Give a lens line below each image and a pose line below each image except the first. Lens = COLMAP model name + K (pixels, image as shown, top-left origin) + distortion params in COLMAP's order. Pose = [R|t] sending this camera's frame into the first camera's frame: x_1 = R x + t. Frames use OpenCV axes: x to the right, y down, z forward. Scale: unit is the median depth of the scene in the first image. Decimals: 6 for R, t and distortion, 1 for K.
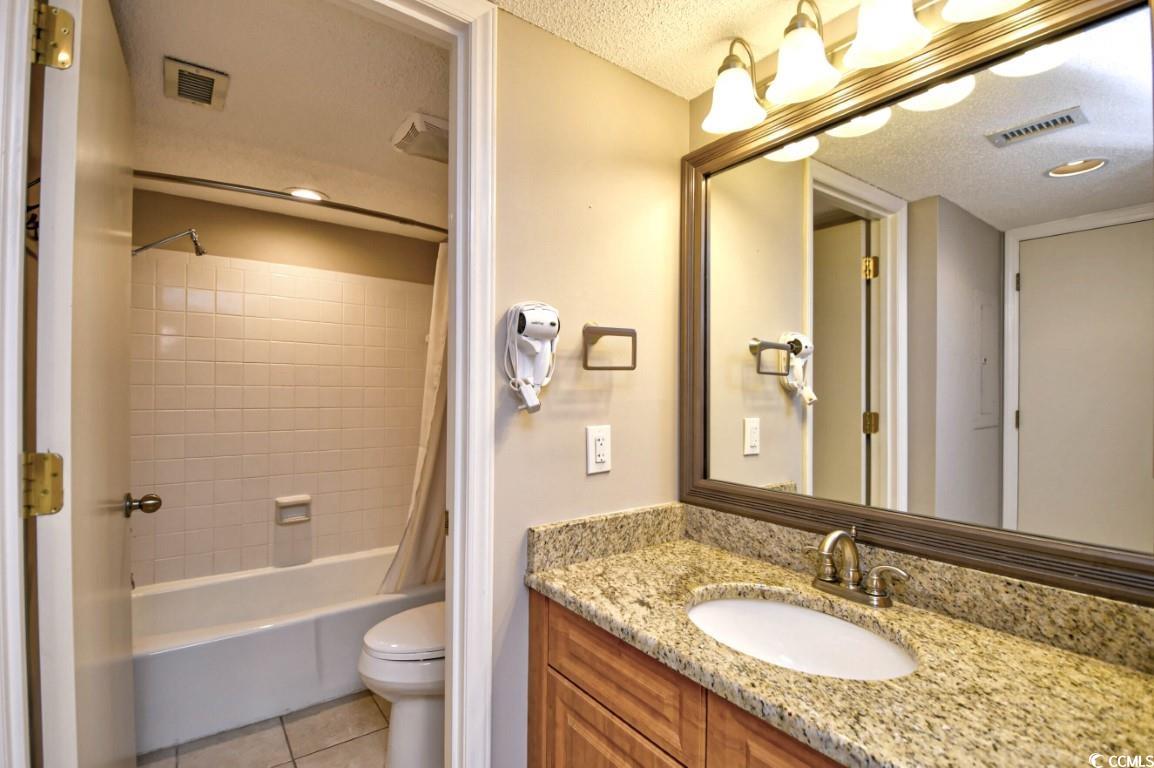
lens RADIAL K [[507.4, 0, 581.2], [0, 507.4, 393.1], [0, 0, 1]] dist [0.010889, -0.020838]
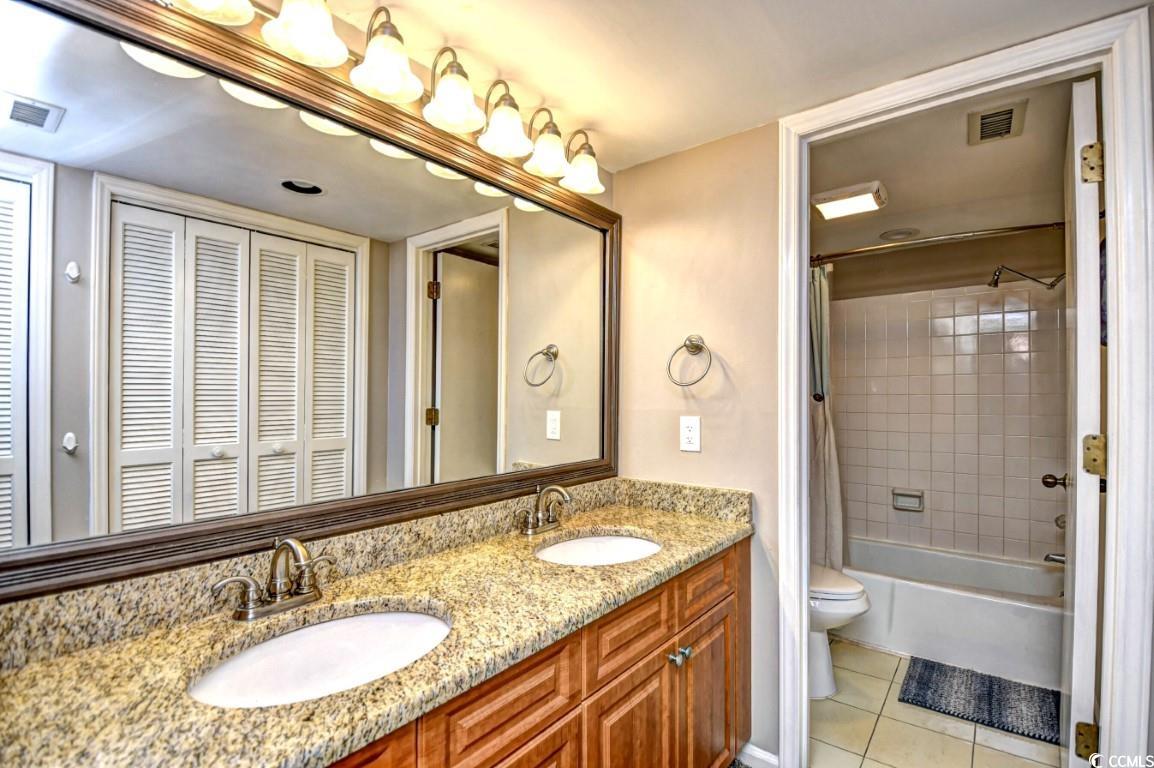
lens RADIAL K [[507.4, 0, 581.2], [0, 507.4, 393.1], [0, 0, 1]] dist [0.010889, -0.020838]
pose [[-0.214218, -0.007332, 0.976758, -0.785154], [-0.006830, 0.999959, 0.006008, -0.008524], [-0.976762, -0.005384, -0.214259, 1.013171]]
